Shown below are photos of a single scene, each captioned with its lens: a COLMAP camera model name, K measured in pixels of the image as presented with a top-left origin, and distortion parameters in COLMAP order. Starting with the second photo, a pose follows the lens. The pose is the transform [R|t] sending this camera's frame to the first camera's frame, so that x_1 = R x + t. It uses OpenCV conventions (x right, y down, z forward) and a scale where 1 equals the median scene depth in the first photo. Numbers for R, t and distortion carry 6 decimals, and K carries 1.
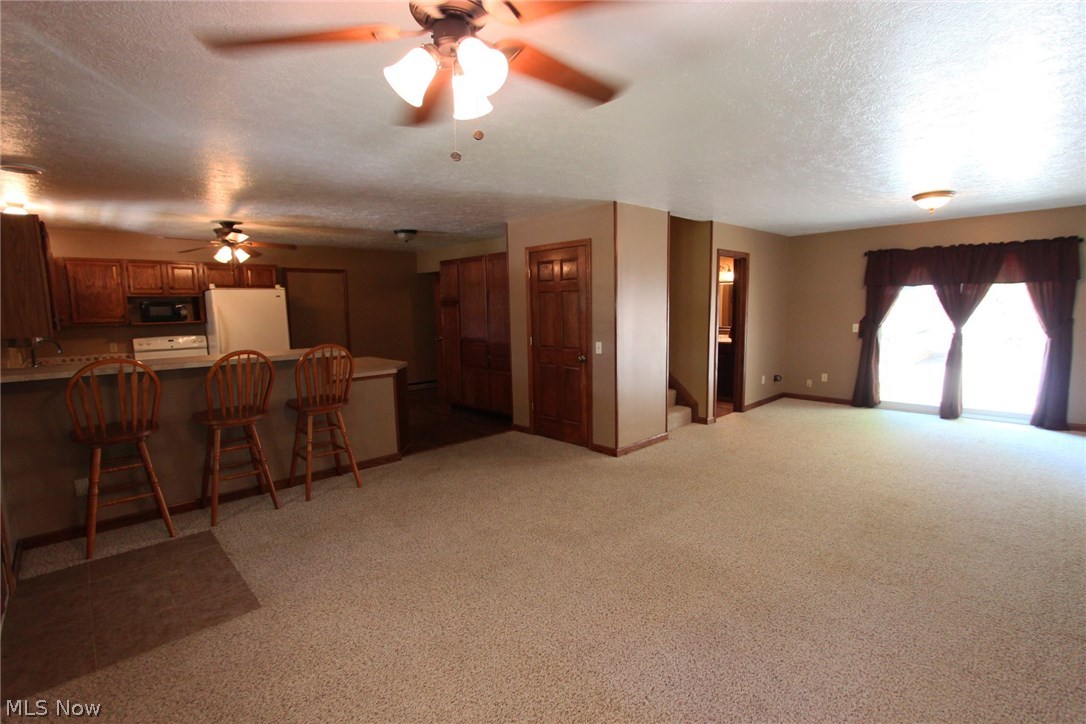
lens RADIAL K [[500.4, 0, 543.4], [0, 500.4, 360.9], [0, 0, 1]] dist [0.002459, 0.000013]
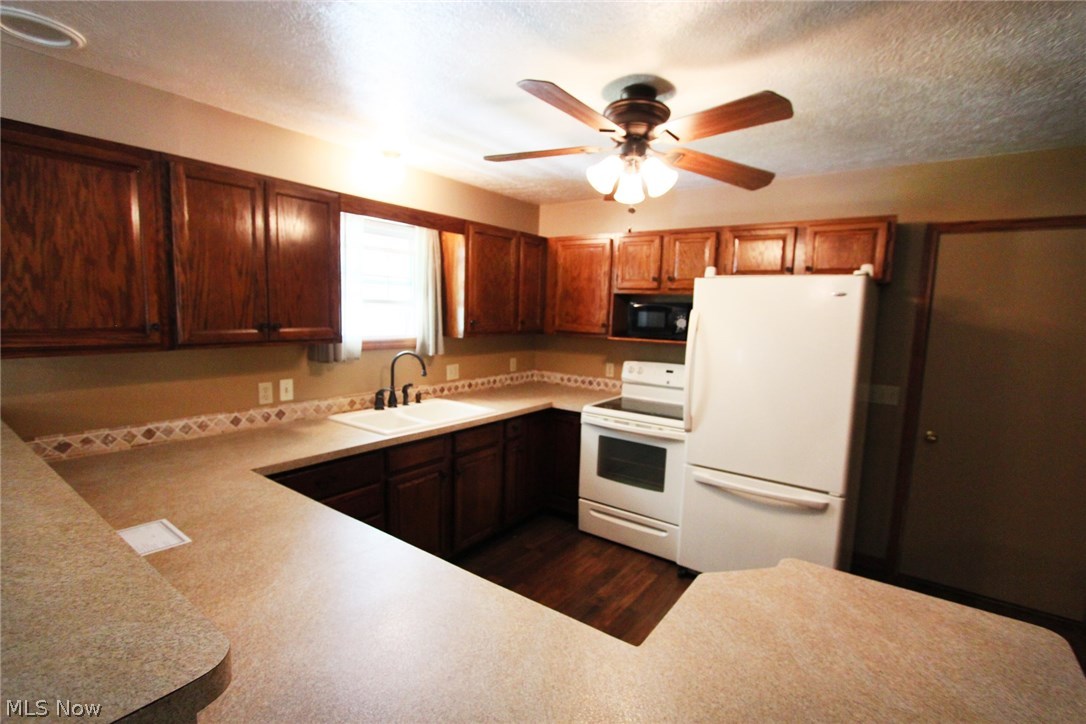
lens RADIAL K [[500.4, 0, 543.1], [0, 500.4, 362.5], [0, 0, 1]] dist [0.002459, 0.000013]
pose [[0.205558, 0.123145, -0.970866, -0.229599], [-0.146629, 0.984729, 0.093858, -0.088182], [0.967598, 0.123064, 0.220475, 0.776337]]
